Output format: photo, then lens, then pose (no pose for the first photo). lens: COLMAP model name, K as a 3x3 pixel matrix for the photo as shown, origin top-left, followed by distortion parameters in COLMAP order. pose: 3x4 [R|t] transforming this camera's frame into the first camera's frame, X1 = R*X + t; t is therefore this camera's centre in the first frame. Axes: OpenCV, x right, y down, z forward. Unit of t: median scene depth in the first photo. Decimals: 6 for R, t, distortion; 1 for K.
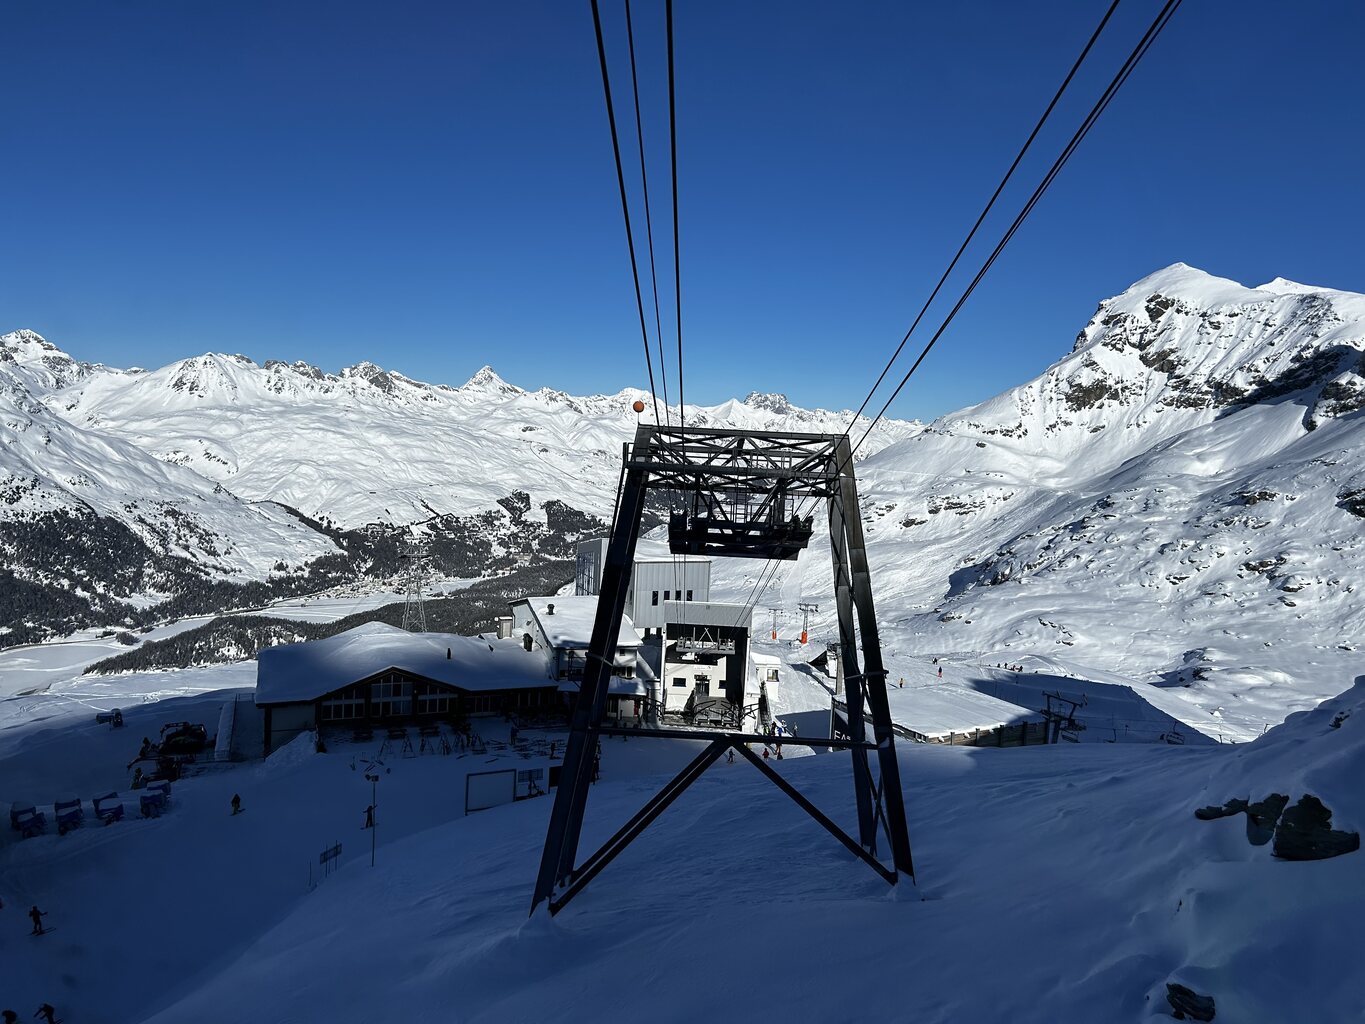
lens RADIAL K [[1029.5, 0, 682.5], [0, 1029.5, 512.0], [0, 0, 1]] dist [0.042898, -0.054524]
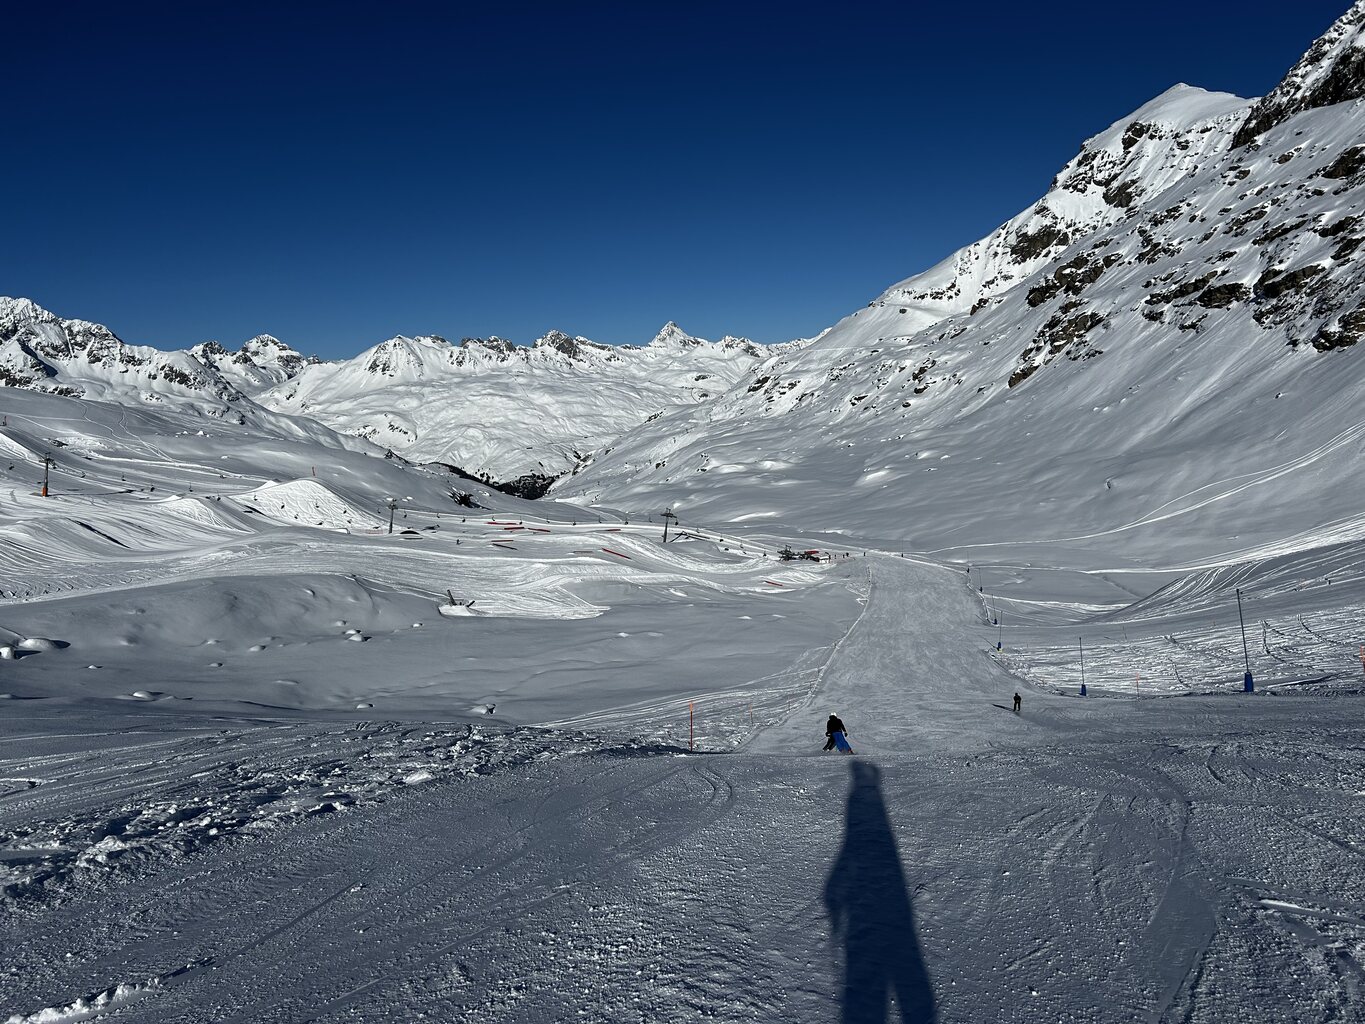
lens RADIAL K [[1029.5, 0, 682.5], [0, 1029.5, 512.0], [0, 0, 1]] dist [0.042898, -0.054524]
pose [[0.965480, -0.069114, -0.251139, 0.108891], [0.079555, 0.996328, 0.031652, 0.024690], [0.248029, -0.050539, 0.967433, 0.009232]]
